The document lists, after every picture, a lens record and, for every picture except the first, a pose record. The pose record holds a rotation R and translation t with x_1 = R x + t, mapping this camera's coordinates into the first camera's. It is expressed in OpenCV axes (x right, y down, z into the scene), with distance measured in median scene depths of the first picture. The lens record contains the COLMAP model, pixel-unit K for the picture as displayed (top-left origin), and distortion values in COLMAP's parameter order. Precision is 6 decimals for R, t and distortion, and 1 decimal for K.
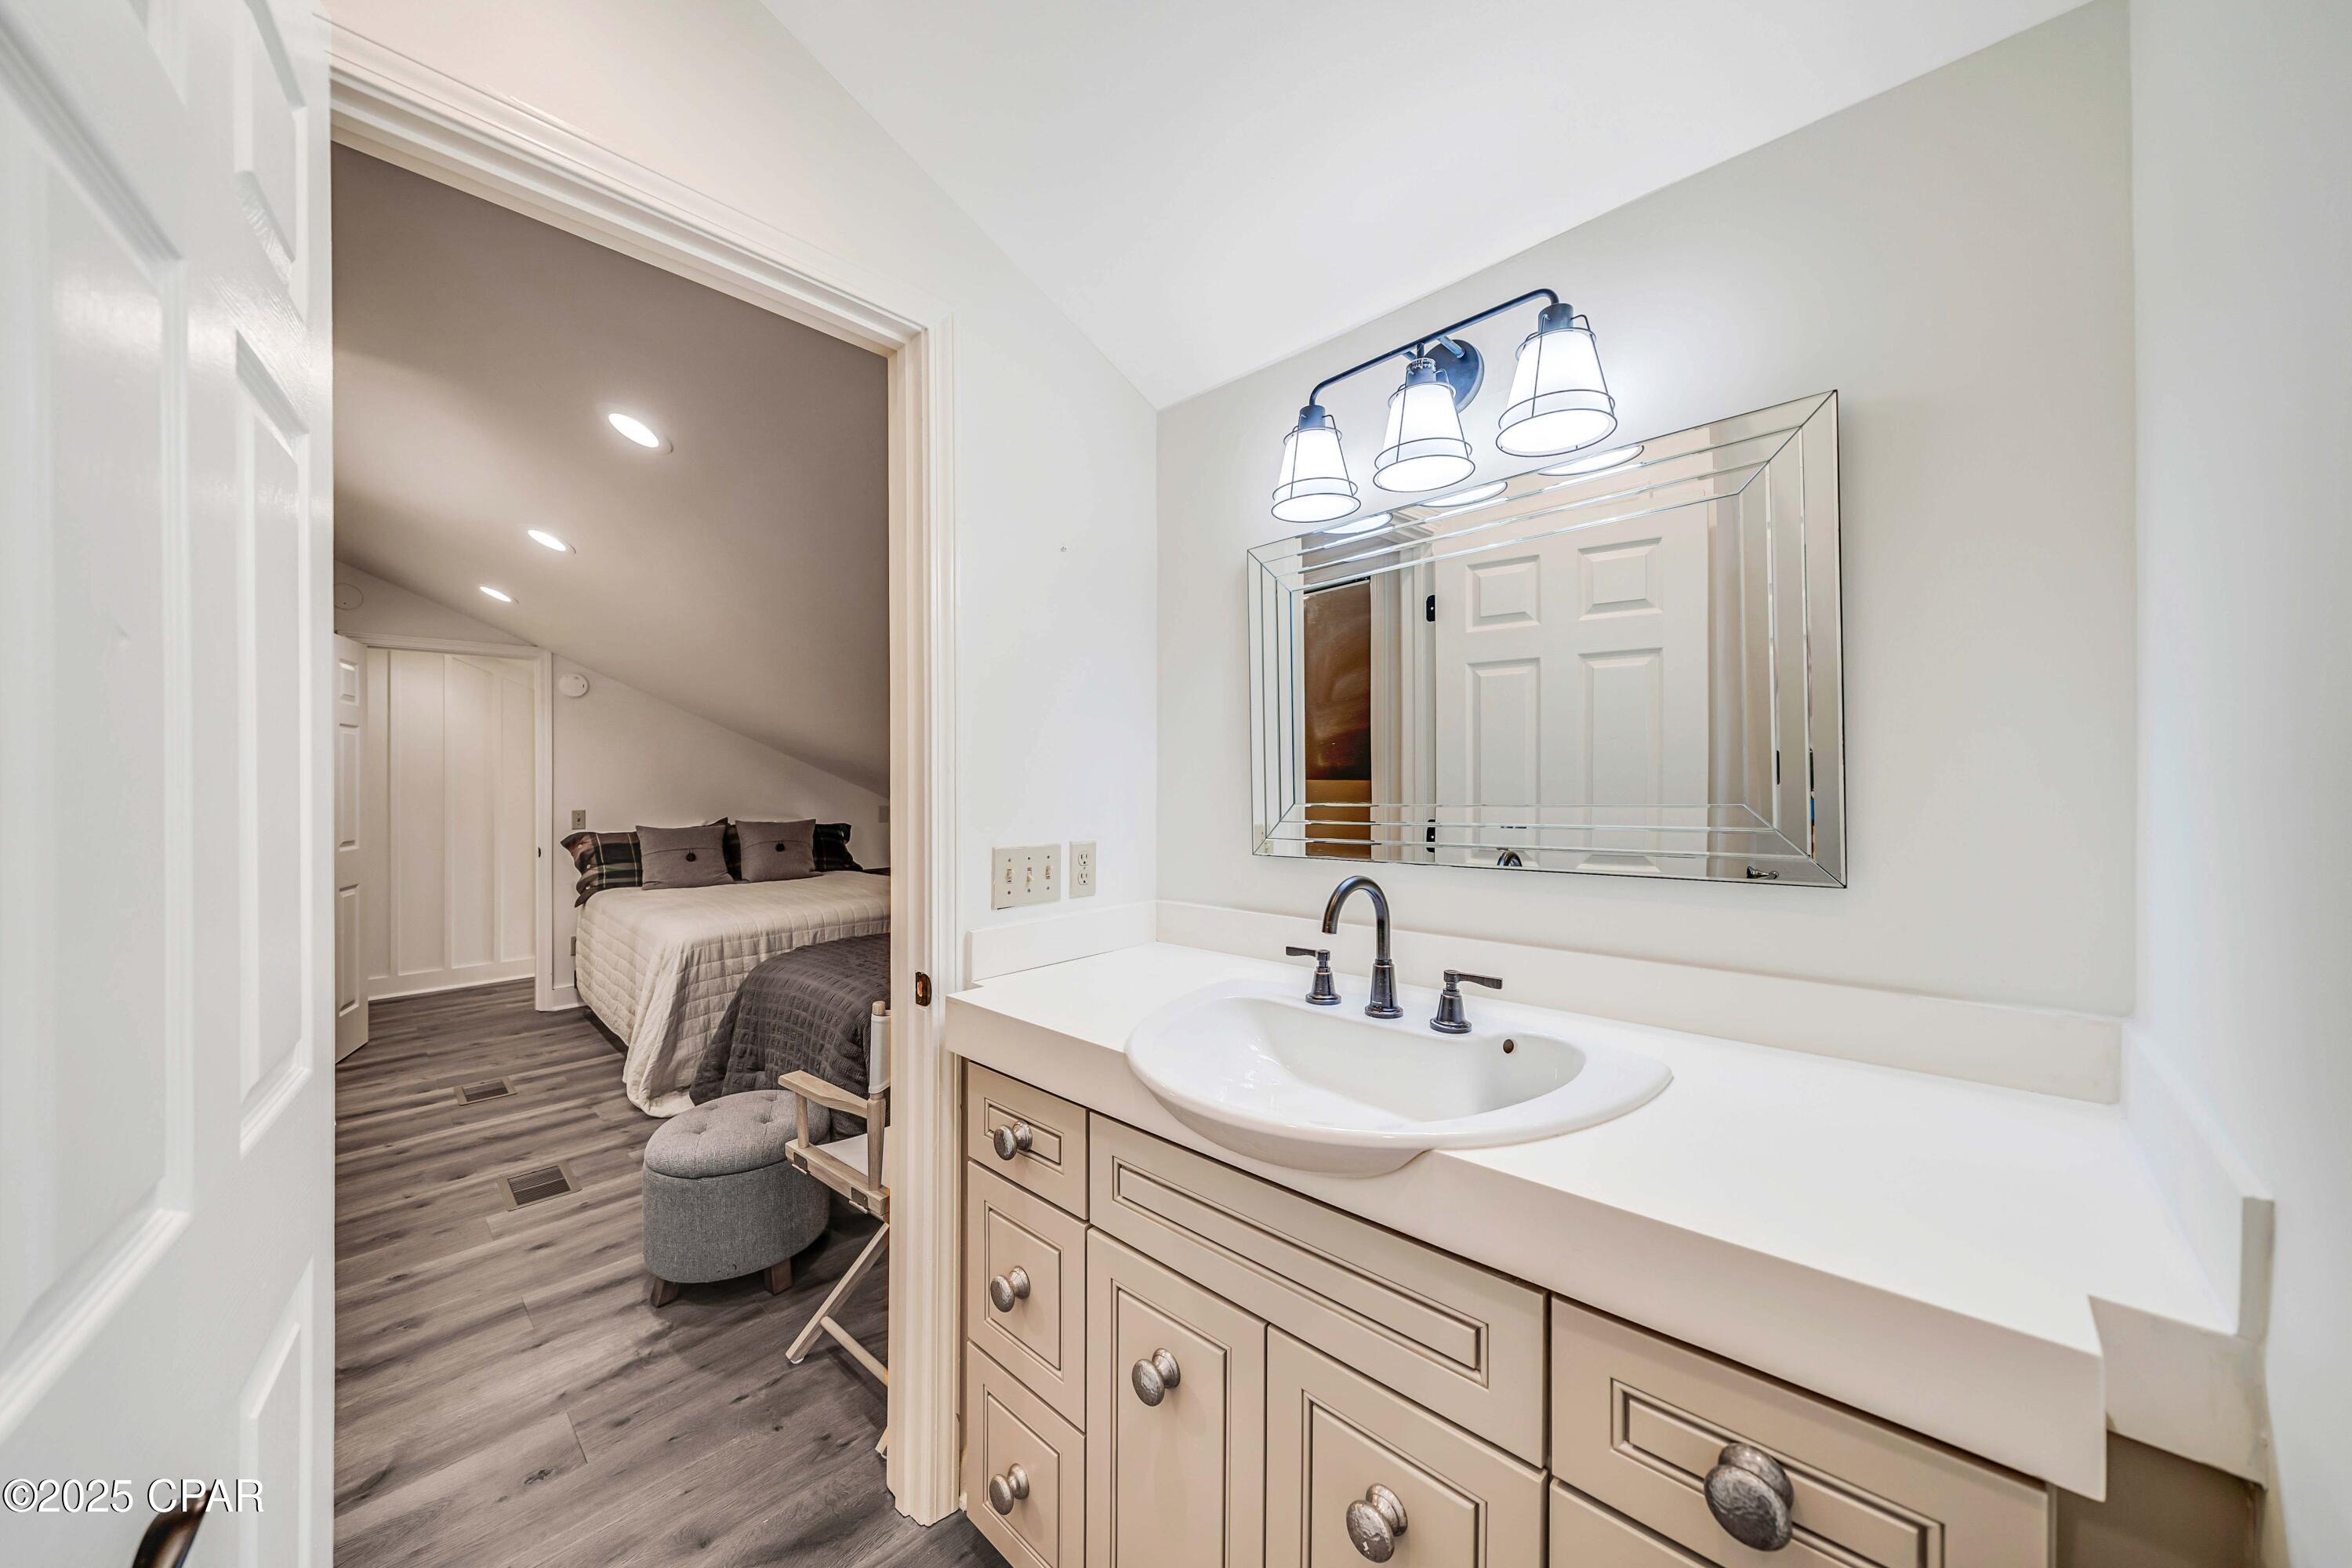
lens RADIAL K [[820.3, 0, 1158.7], [0, 820.3, 776.2], [0, 0, 1]] dist [0.000293, -0.000043]
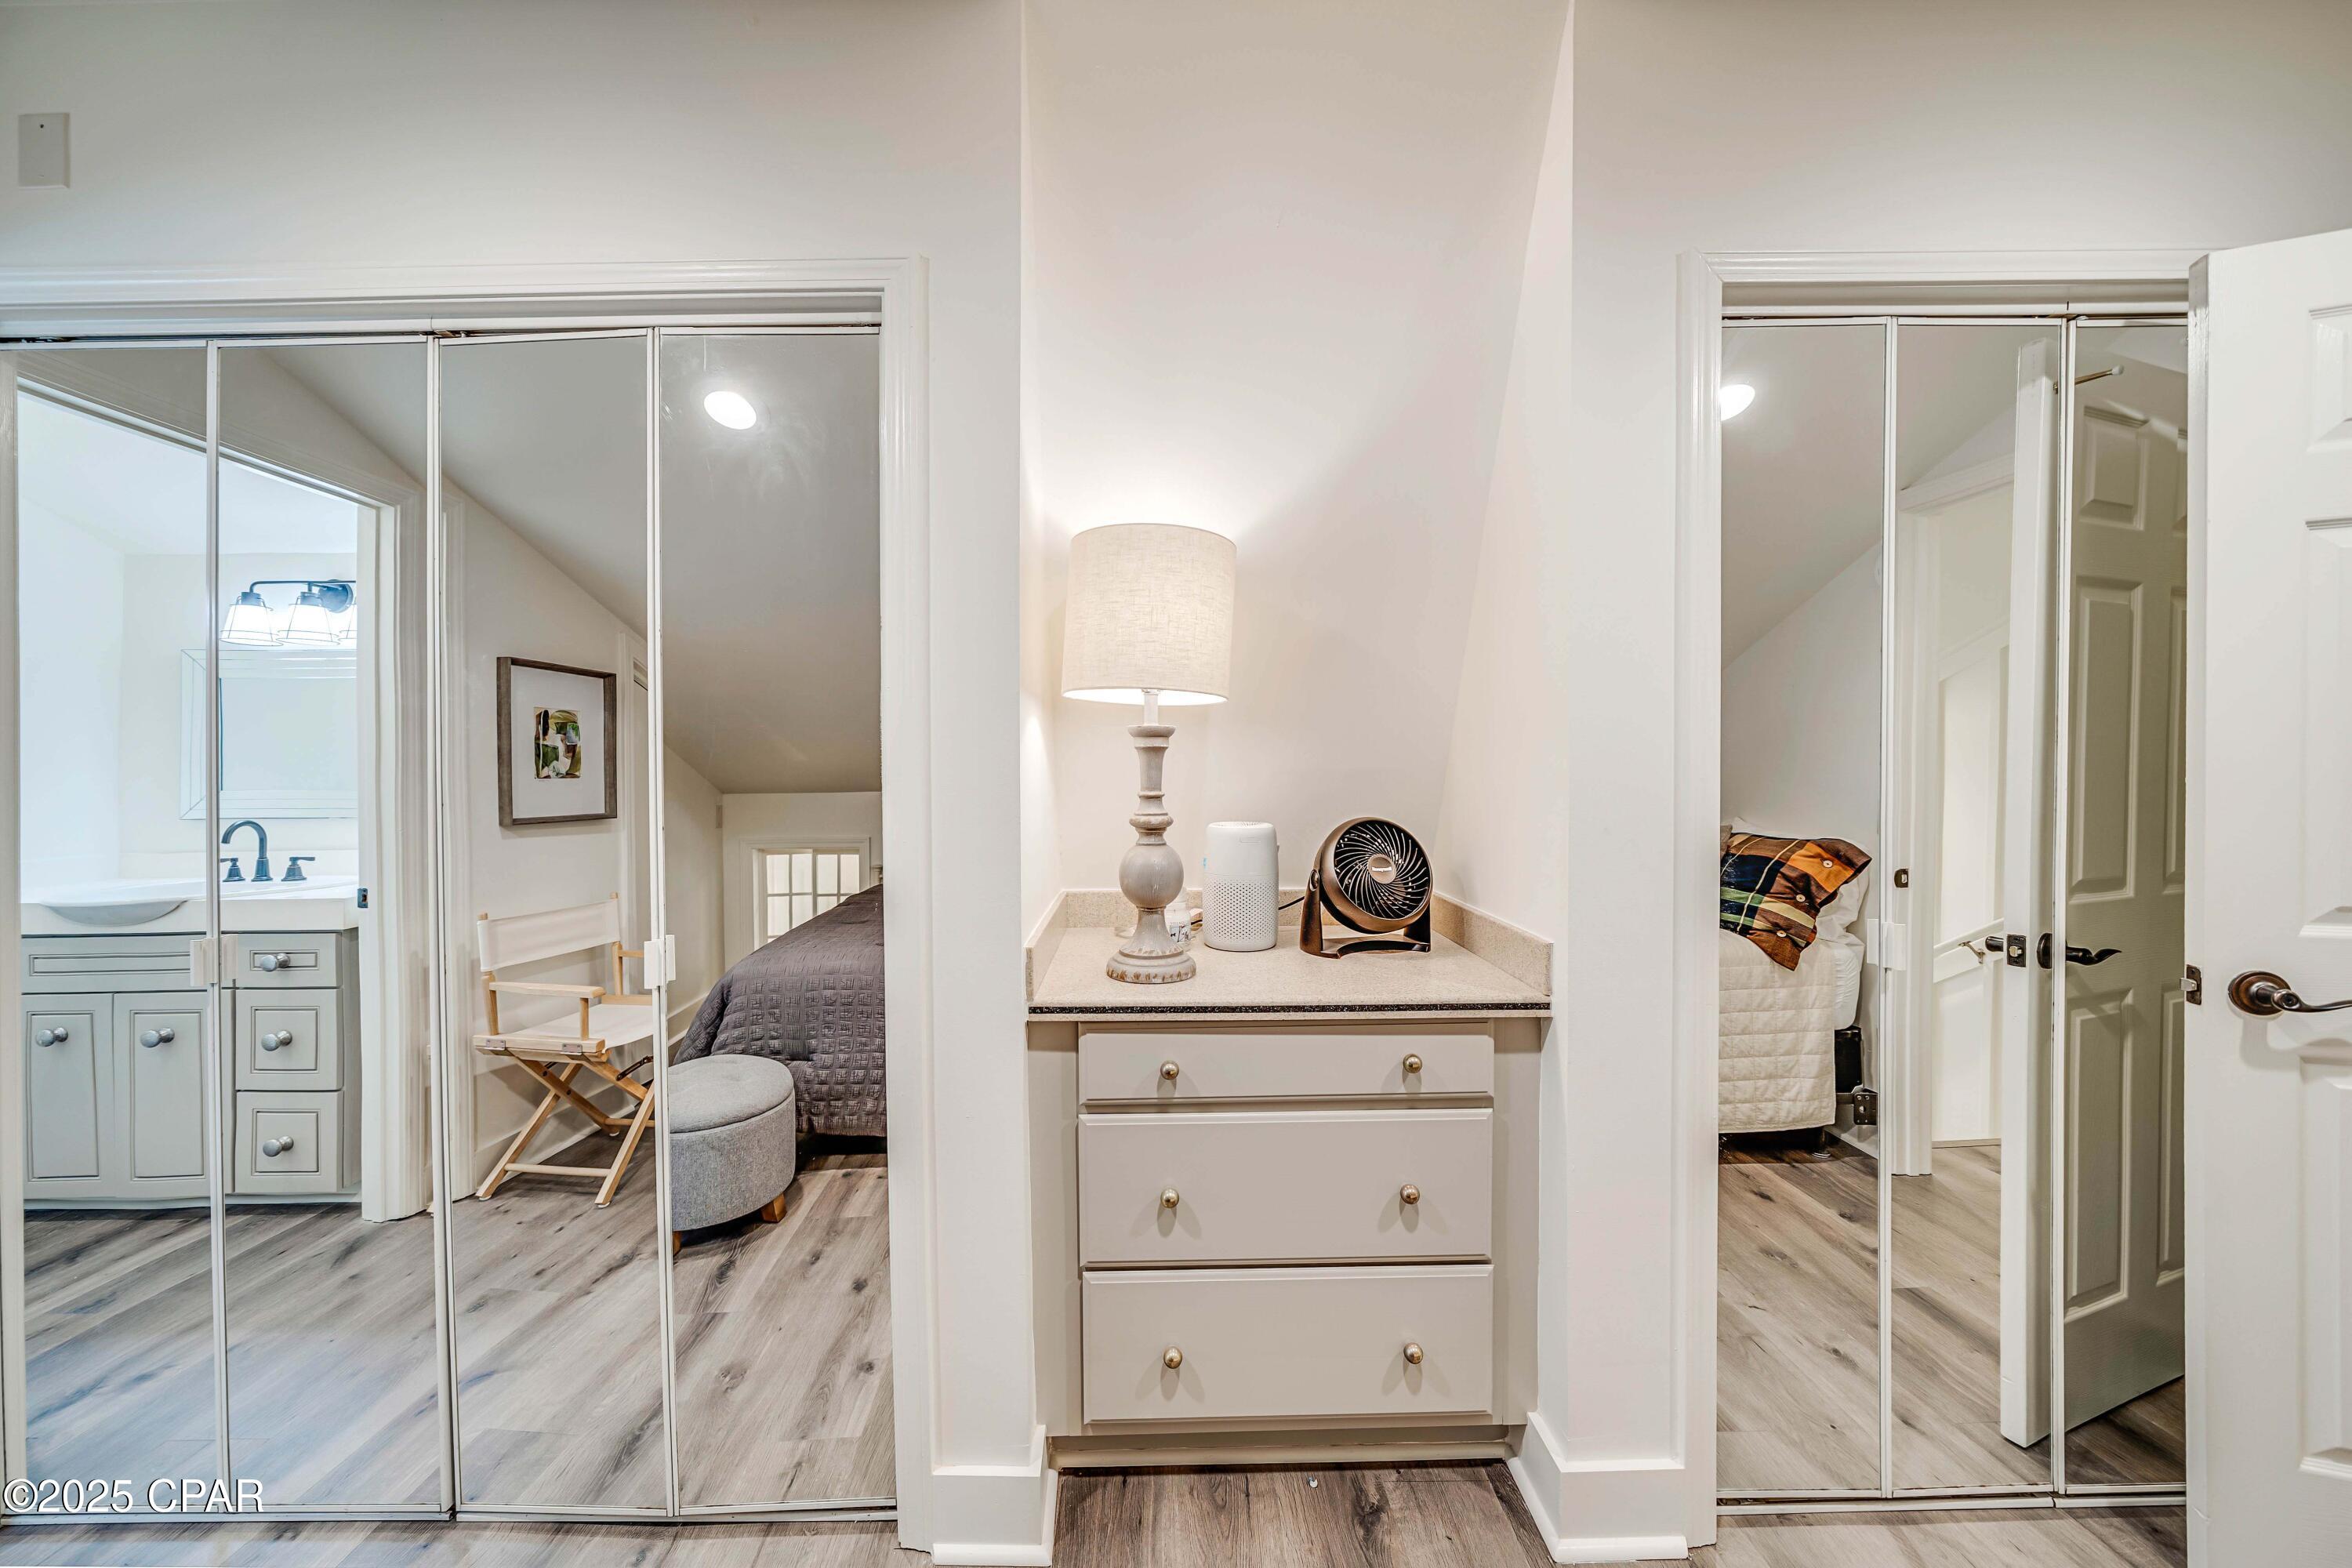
lens RADIAL K [[820.3, 0, 1158.7], [0, 820.3, 776.2], [0, 0, 1]] dist [0.000293, -0.000043]
pose [[0.703424, 0.006001, 0.710745, 0.410088], [-0.012592, 0.999913, 0.004020, -0.048619], [-0.710659, -0.011777, 0.703438, -2.499701]]
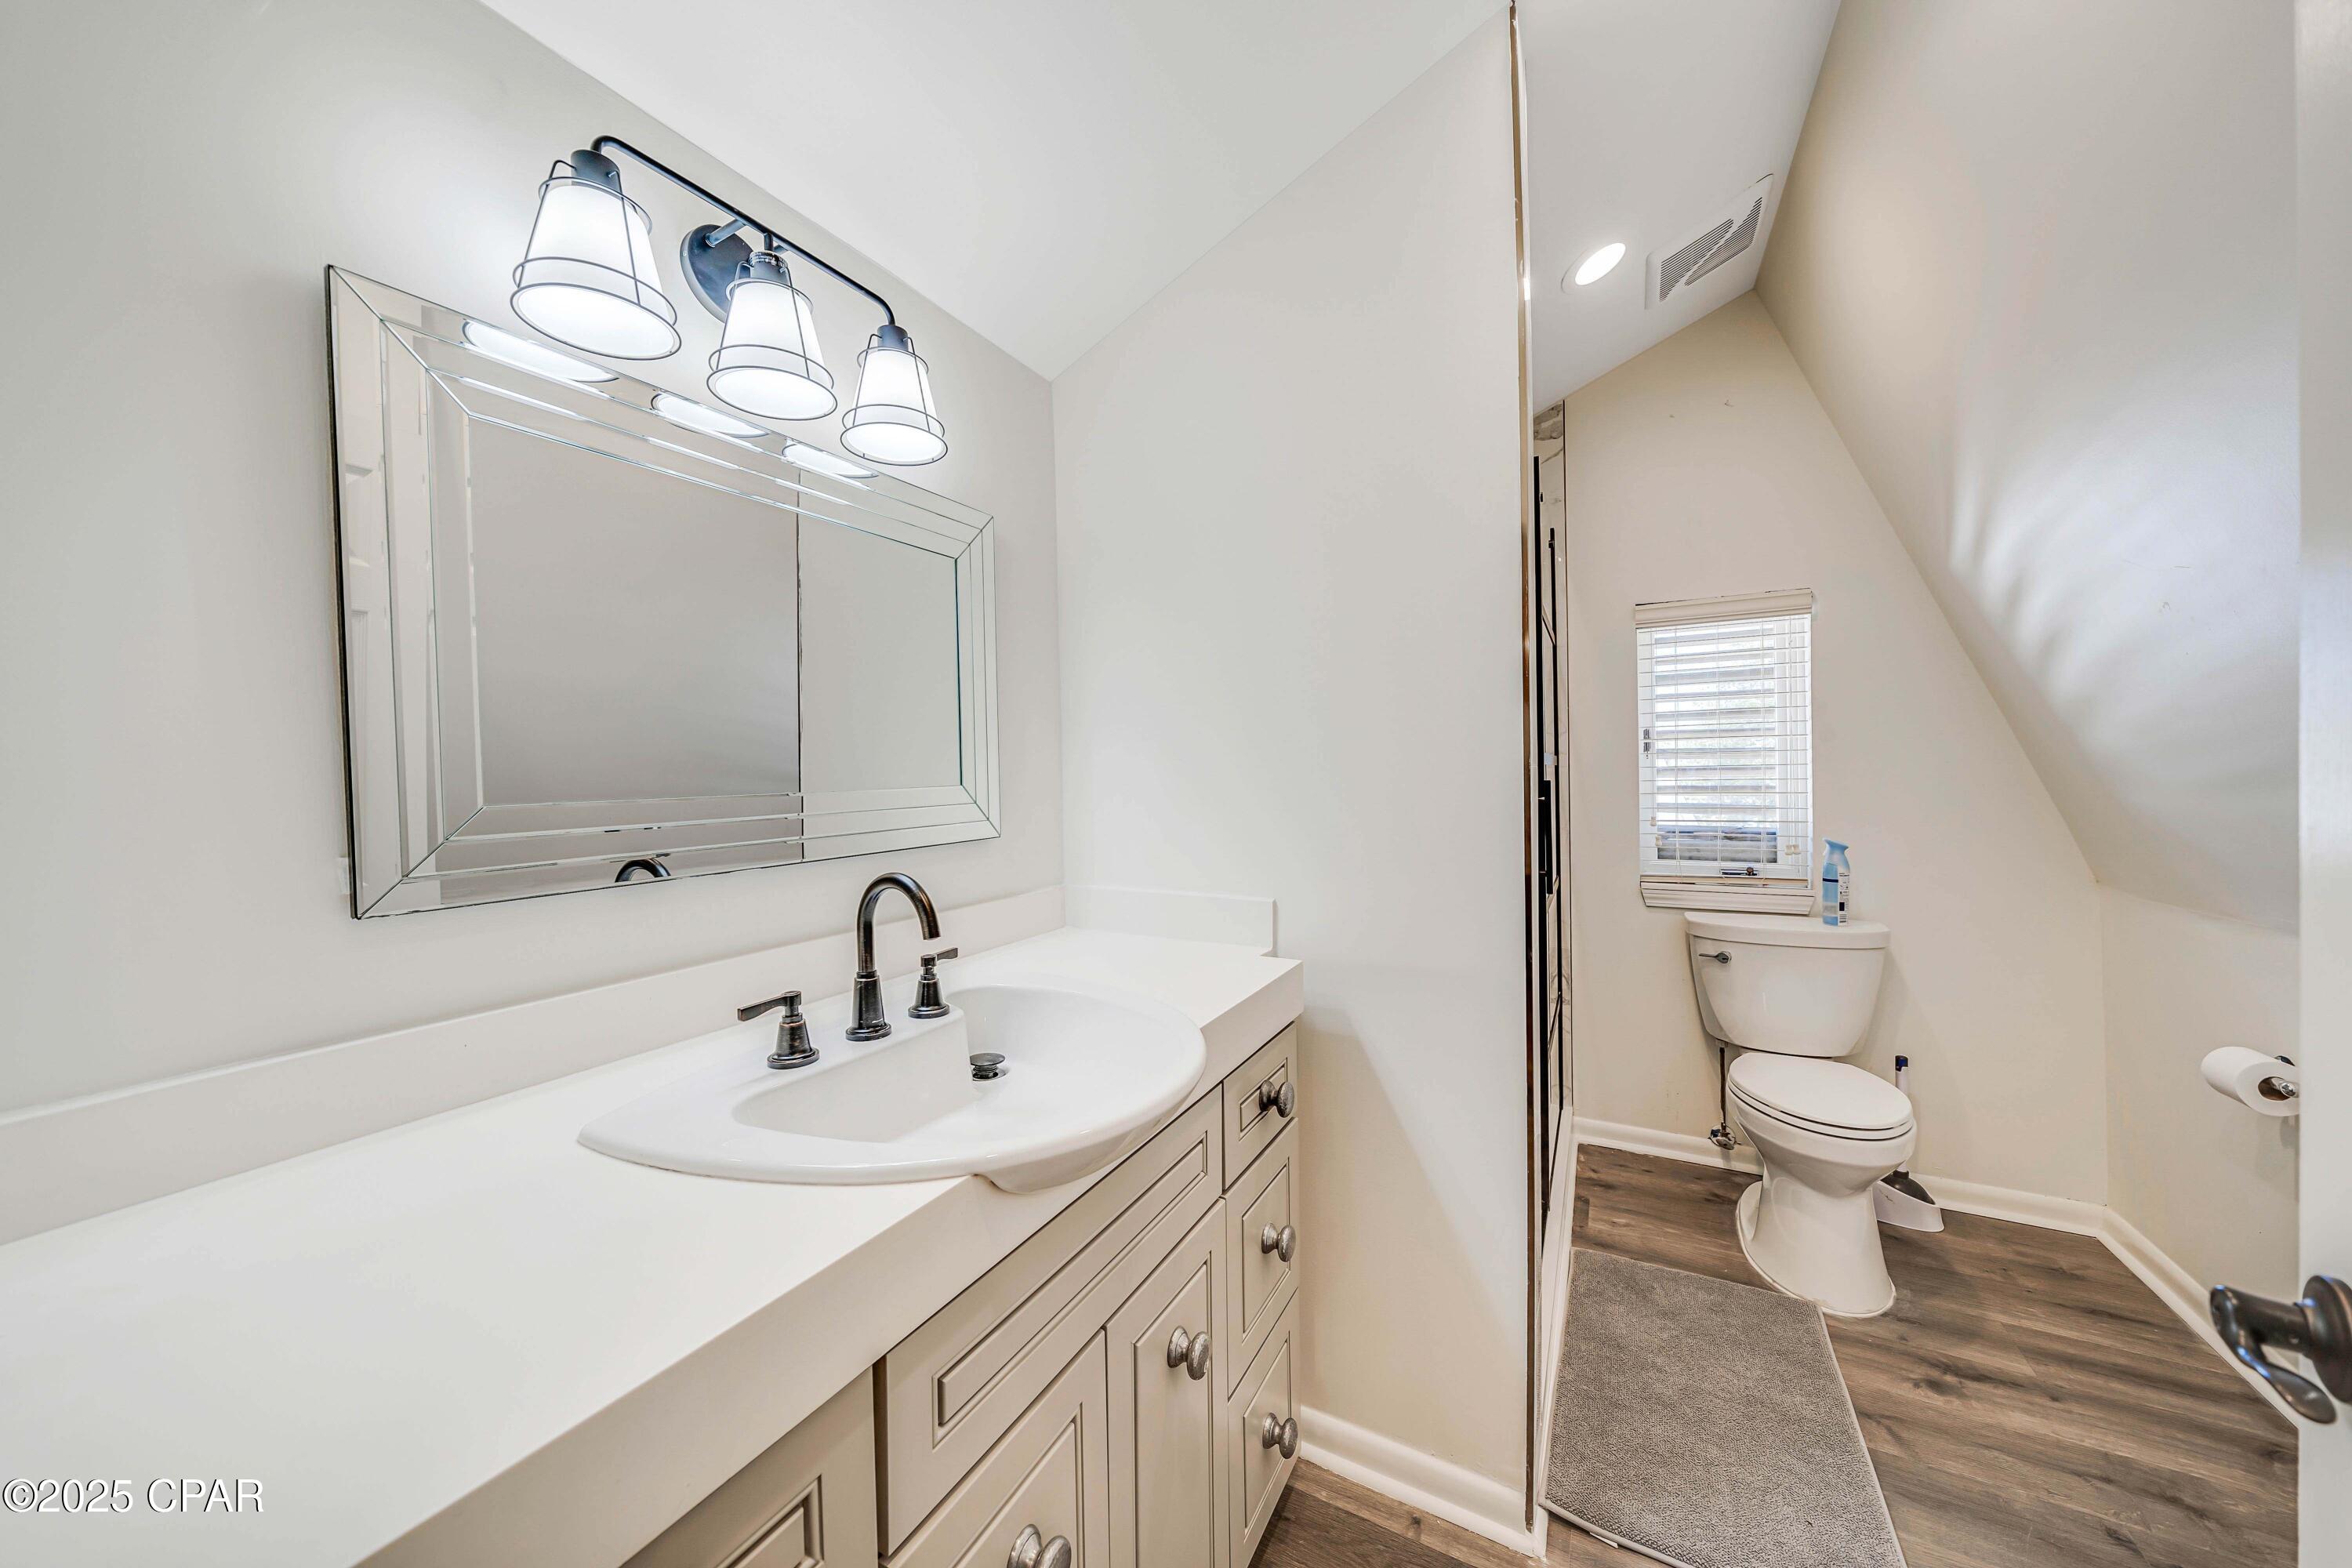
lens RADIAL K [[820.3, 0, 1158.7], [0, 820.3, 776.2], [0, 0, 1]] dist [0.000293, -0.000043]
pose [[-0.245649, 0.001435, 0.969358, -0.644787], [0.008989, 0.999959, 0.000798, 0.022136], [-0.969317, 0.008909, -0.245652, 0.931028]]
